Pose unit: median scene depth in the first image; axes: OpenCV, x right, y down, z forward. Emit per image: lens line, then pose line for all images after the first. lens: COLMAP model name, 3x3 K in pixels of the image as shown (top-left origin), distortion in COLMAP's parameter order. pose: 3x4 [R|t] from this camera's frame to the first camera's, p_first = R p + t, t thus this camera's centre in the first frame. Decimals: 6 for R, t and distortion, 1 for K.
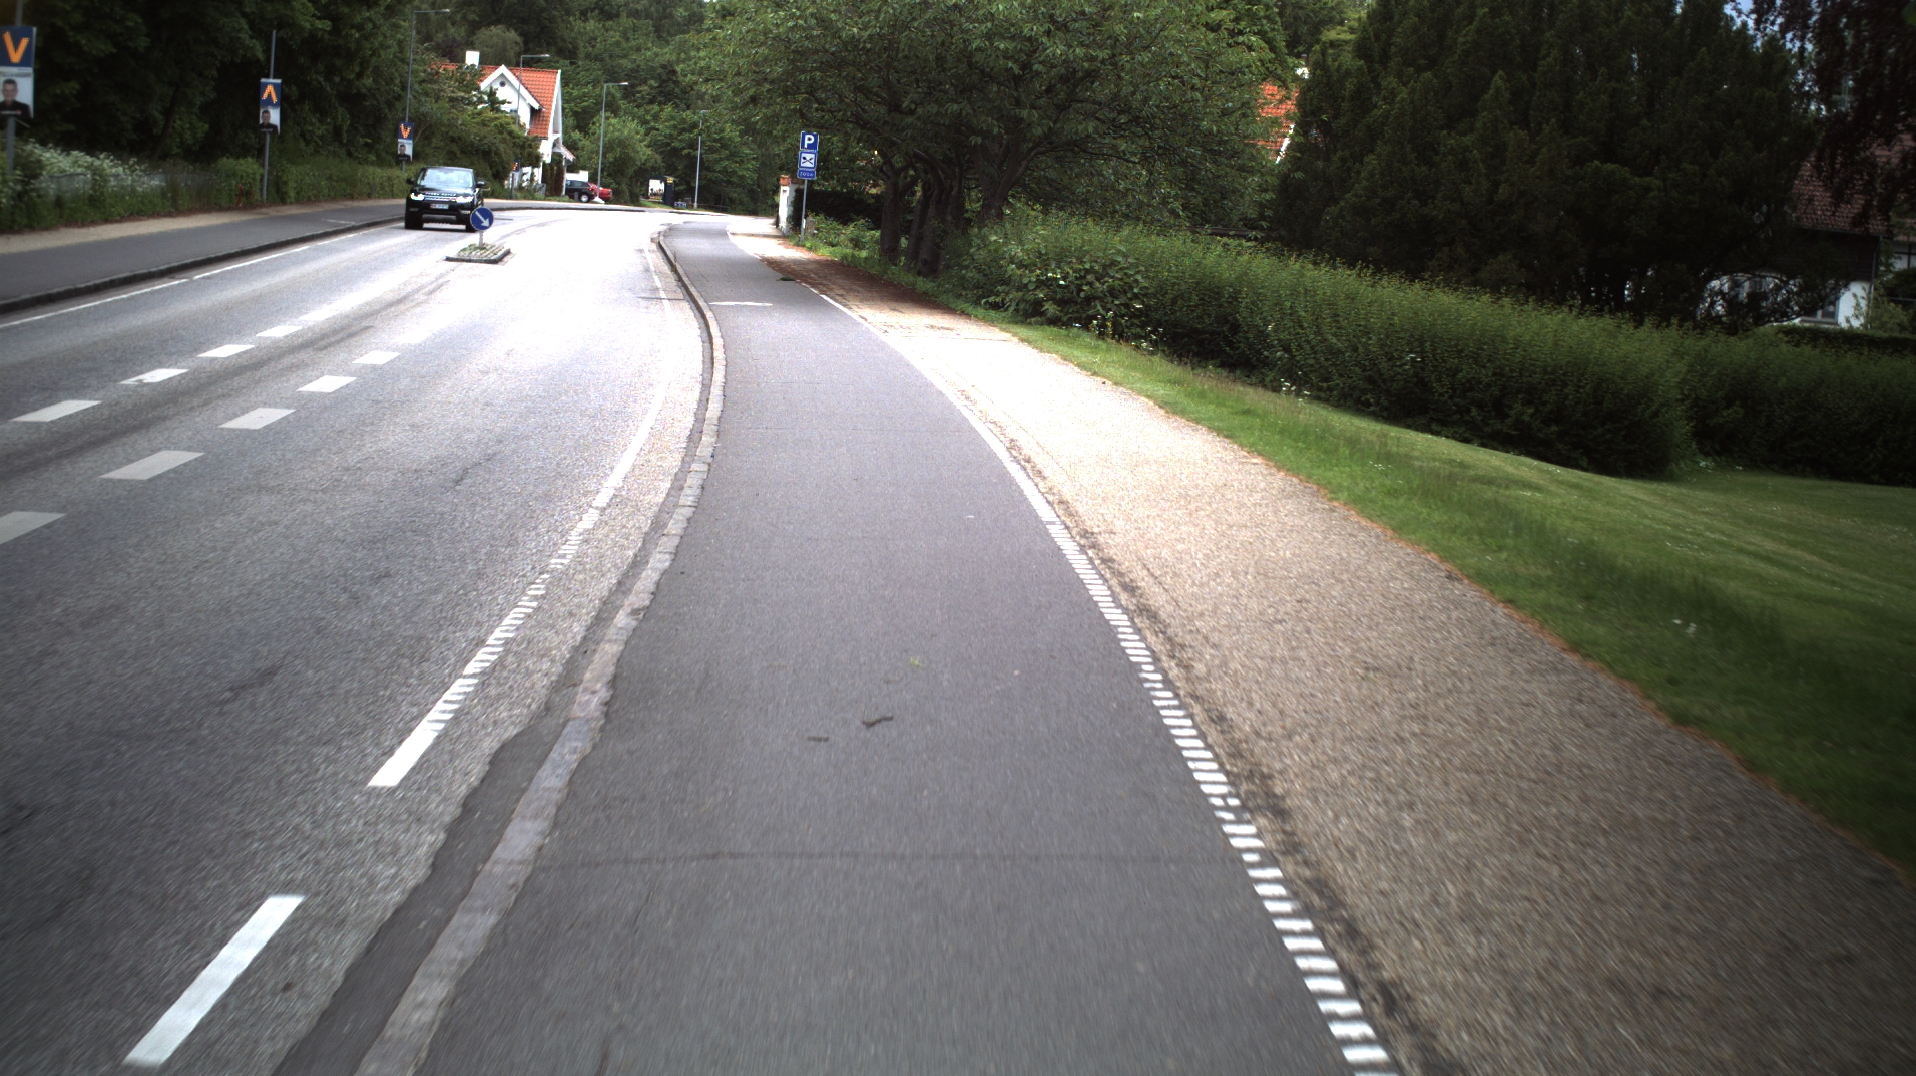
lens RADIAL K [[1674.5, 0, 968.0], [0, 1674.5, 544.0], [0, 0, 1]] dist [-0.060546, 0.005954]
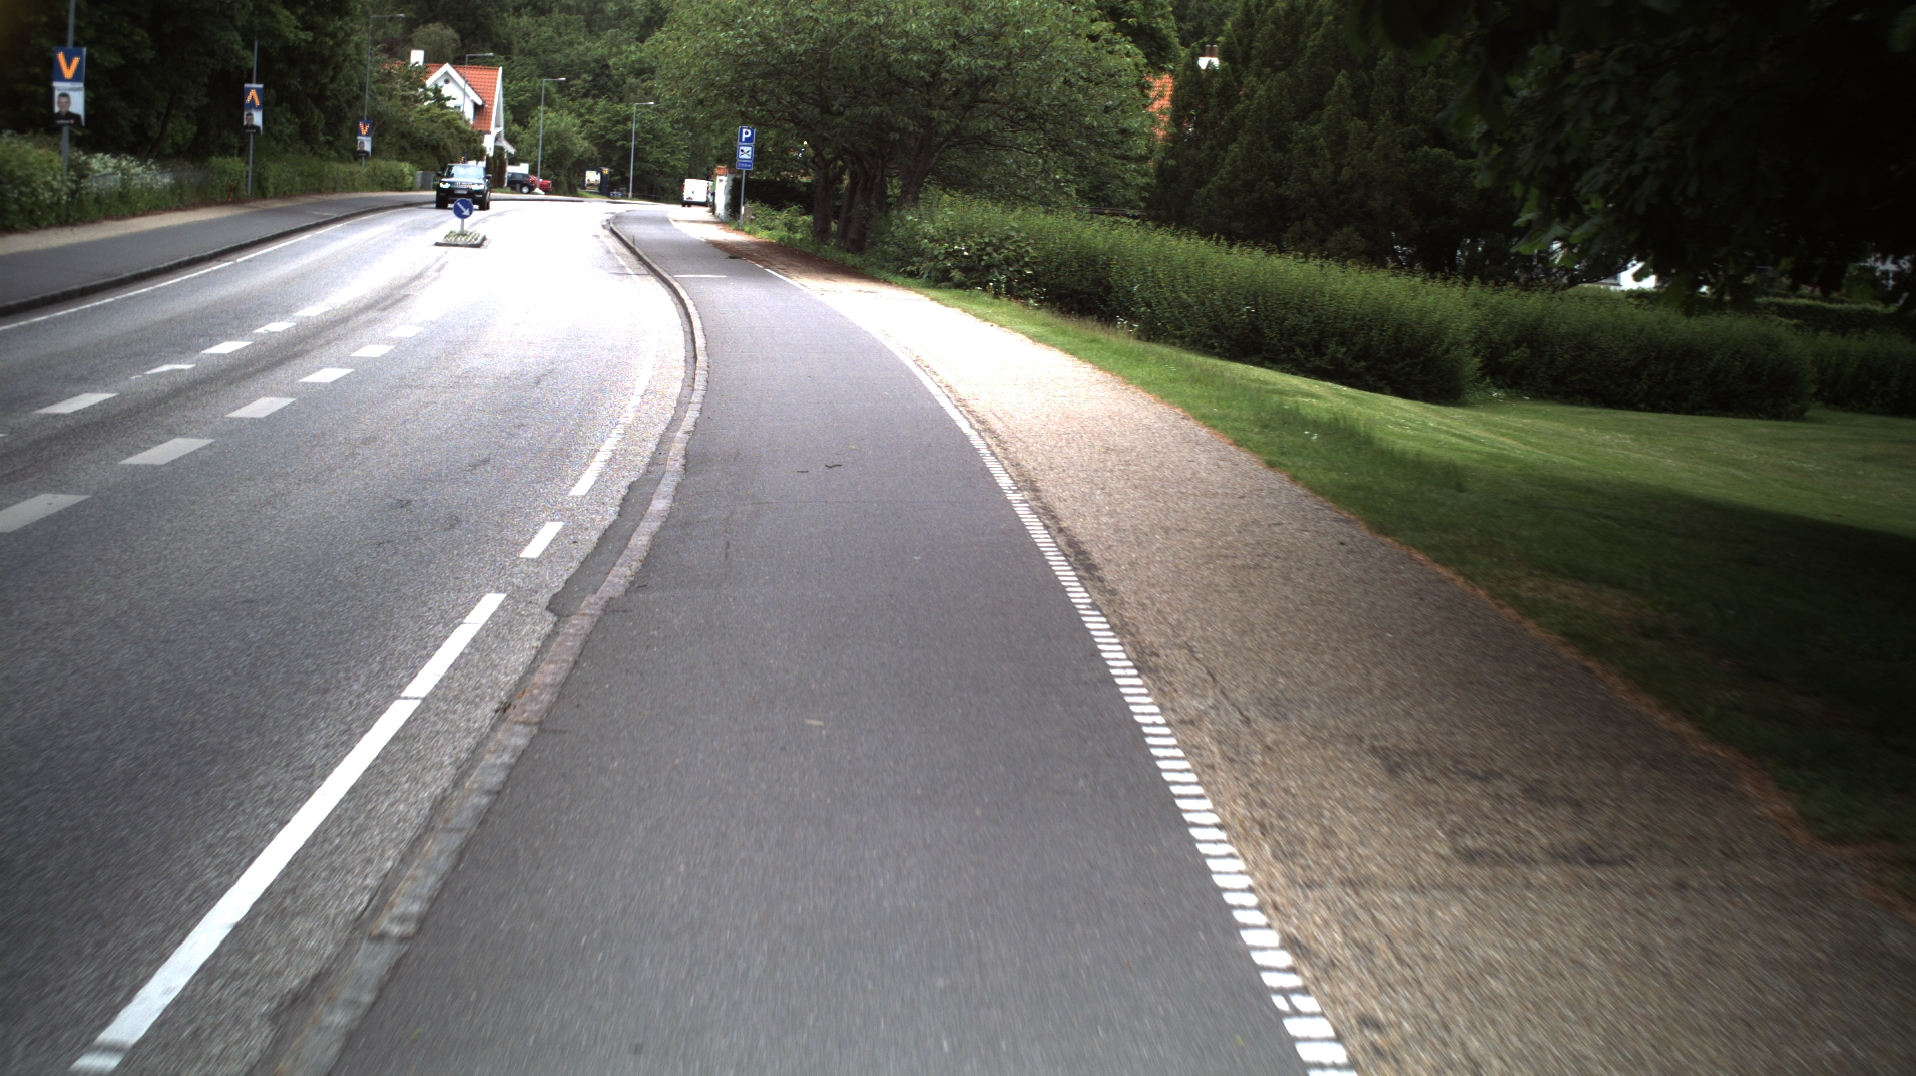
lens RADIAL K [[1676.5, 0, 898.0], [0, 1676.5, 536.3], [0, 0, 1]] dist [-0.063408, 0.013079]
pose [[0.999916, -0.012906, -0.000690, 0.003652], [0.012908, 0.999911, 0.003275, 0.034371], [0.000647, -0.003284, 0.999994, -0.168315]]
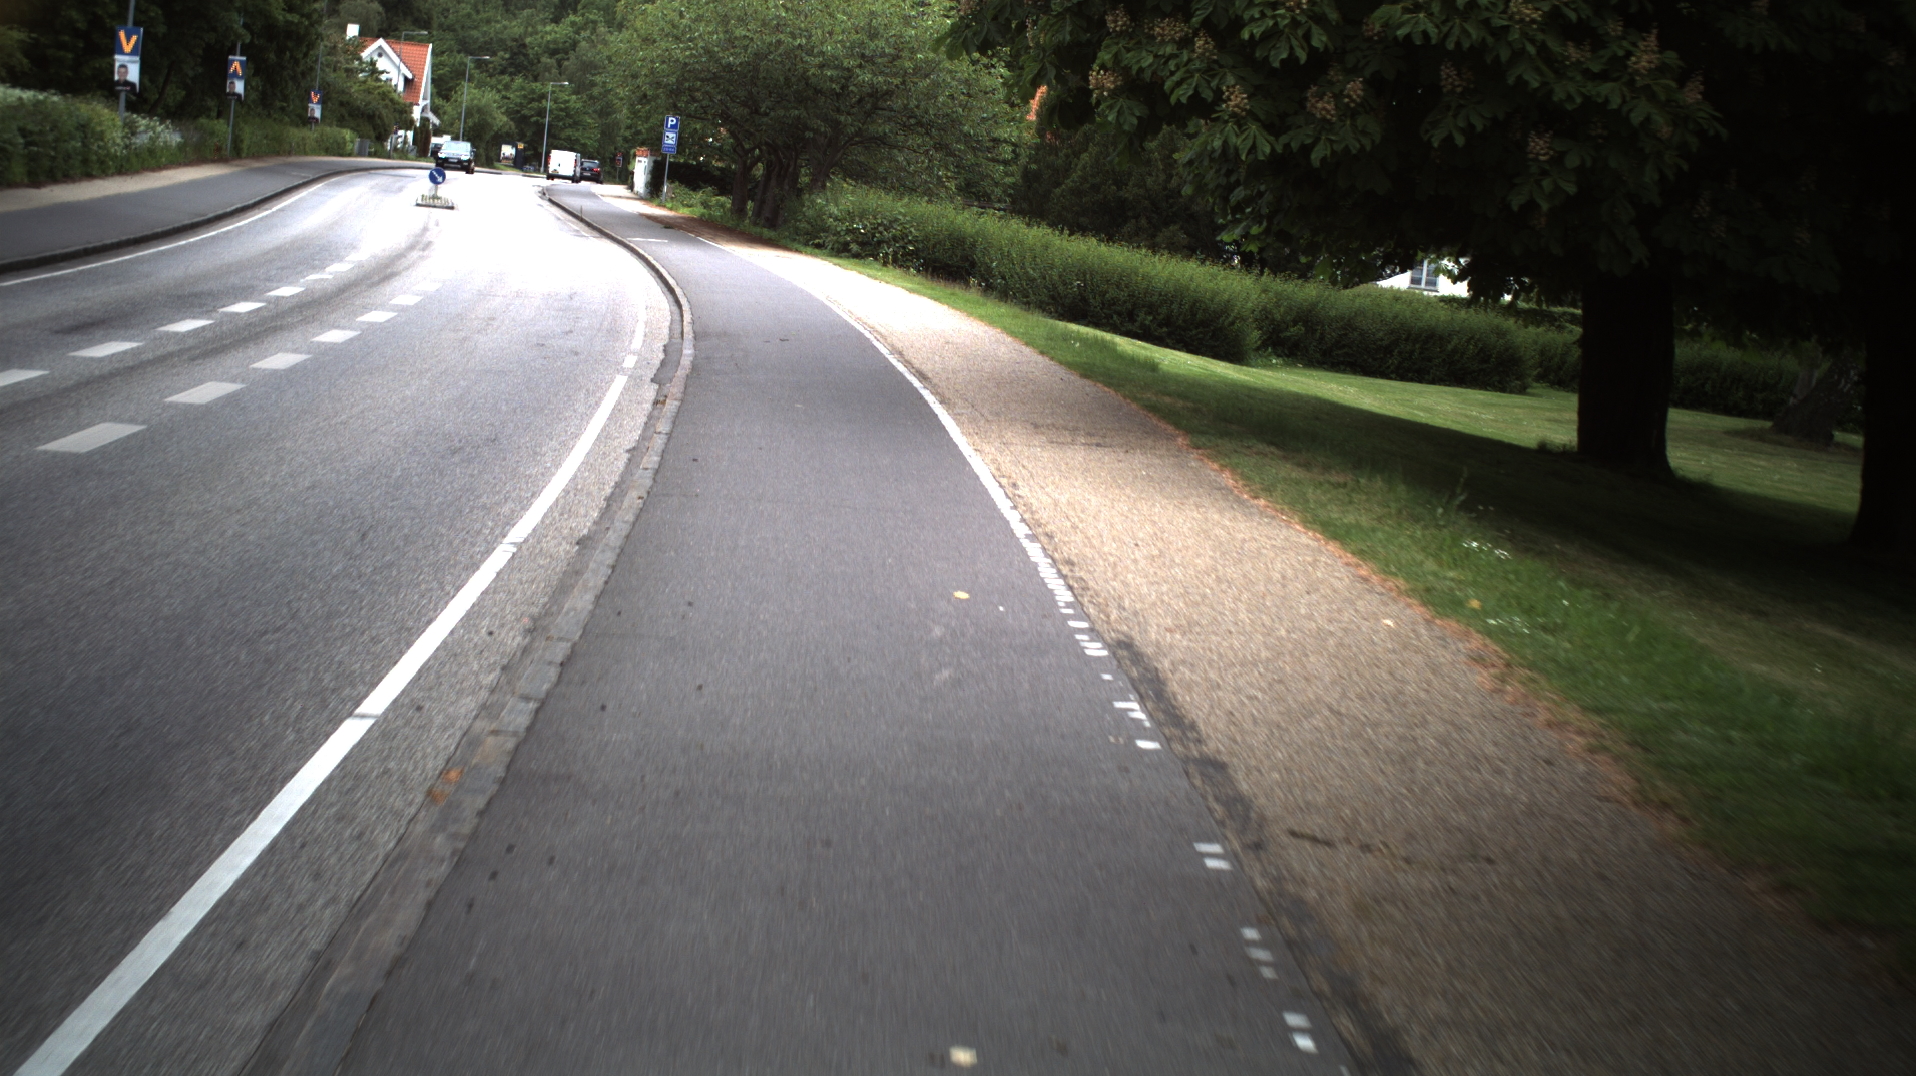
lens RADIAL K [[1674.3, 0, 780.1], [0, 1674.3, 534.4], [0, 0, 1]] dist [-0.051930, -0.009739]
pose [[0.999429, 0.033718, 0.002210, -0.010683], [-0.033739, 0.999378, 0.010225, 0.085058], [-0.001864, -0.010294, 0.999945, -0.421586]]
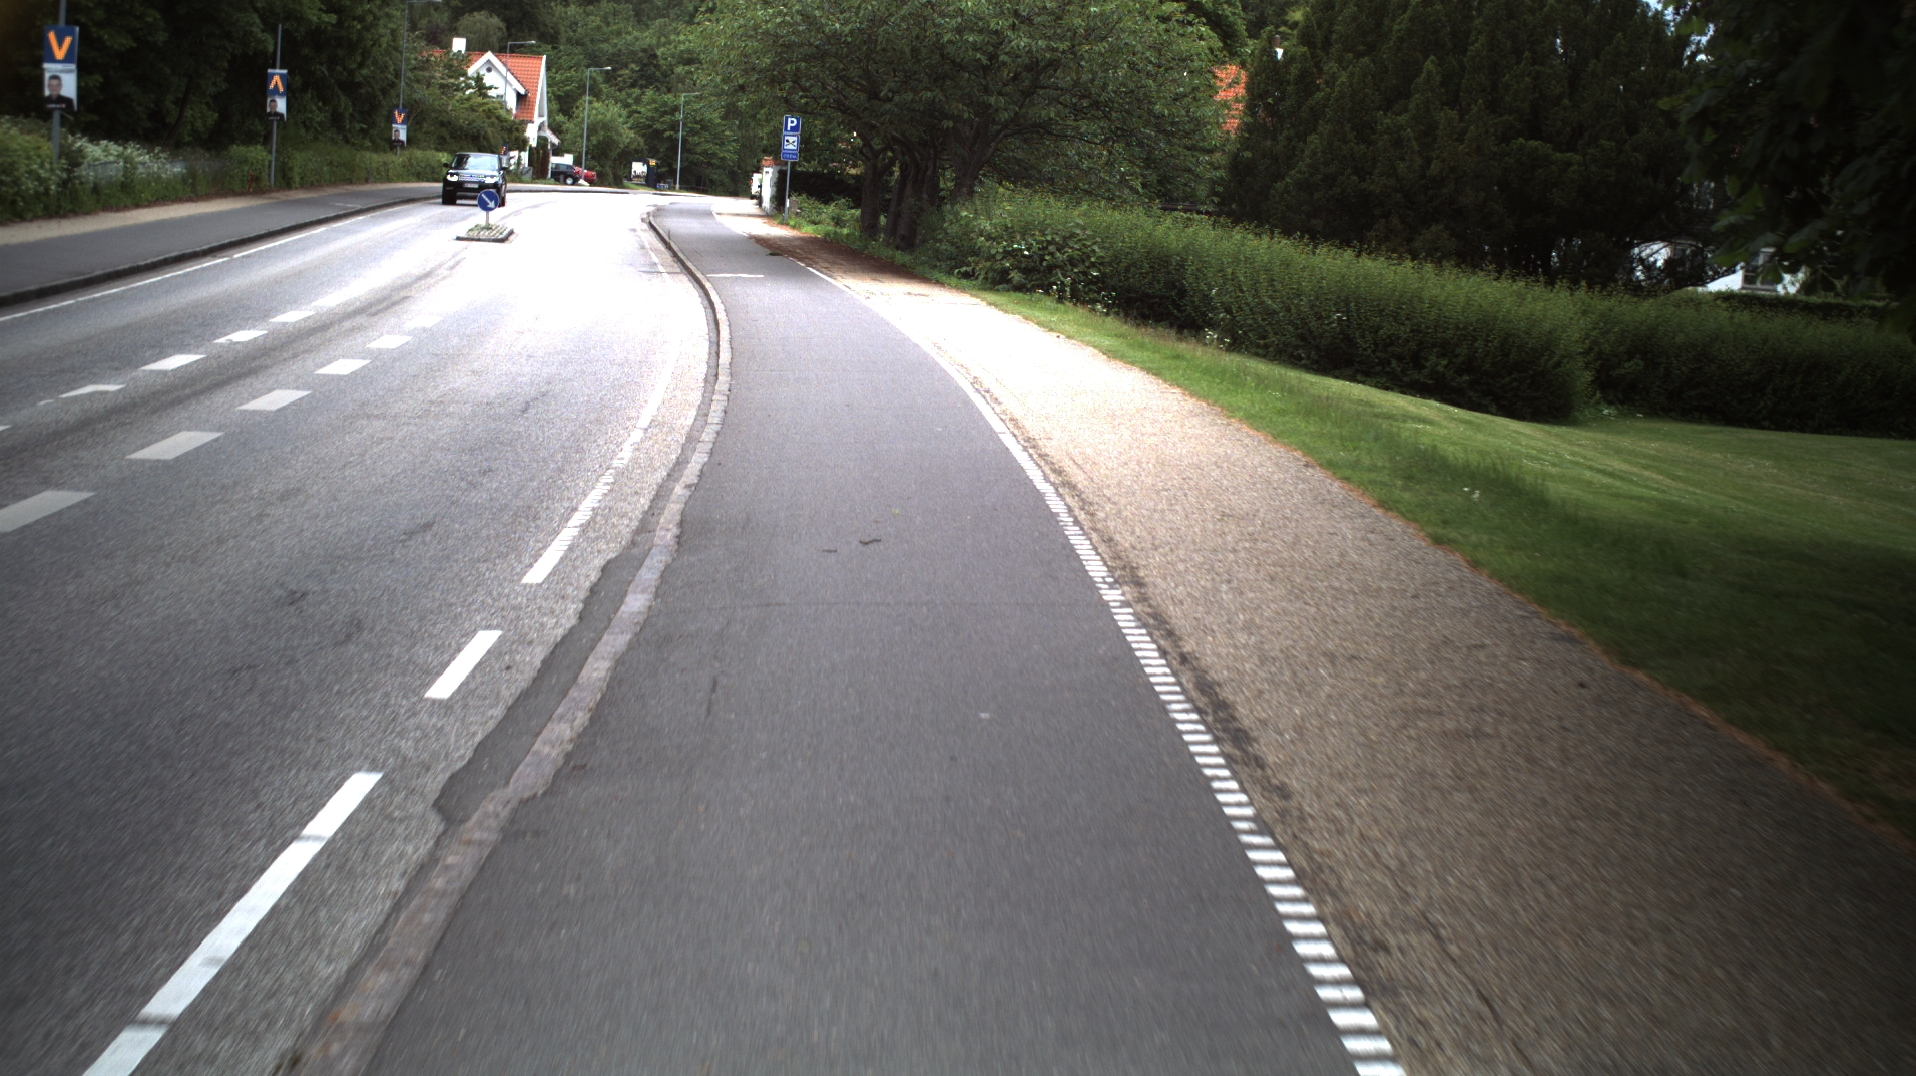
lens RADIAL K [[1676.1, 0, 948.1], [0, 1676.1, 528.2], [0, 0, 1]] dist [-0.063823, 0.011882]
pose [[0.999965, -0.008376, -0.000641, 0.002705], [0.008378, 0.999962, 0.002590, 0.017412], [0.000620, -0.002596, 0.999996, -0.084136]]
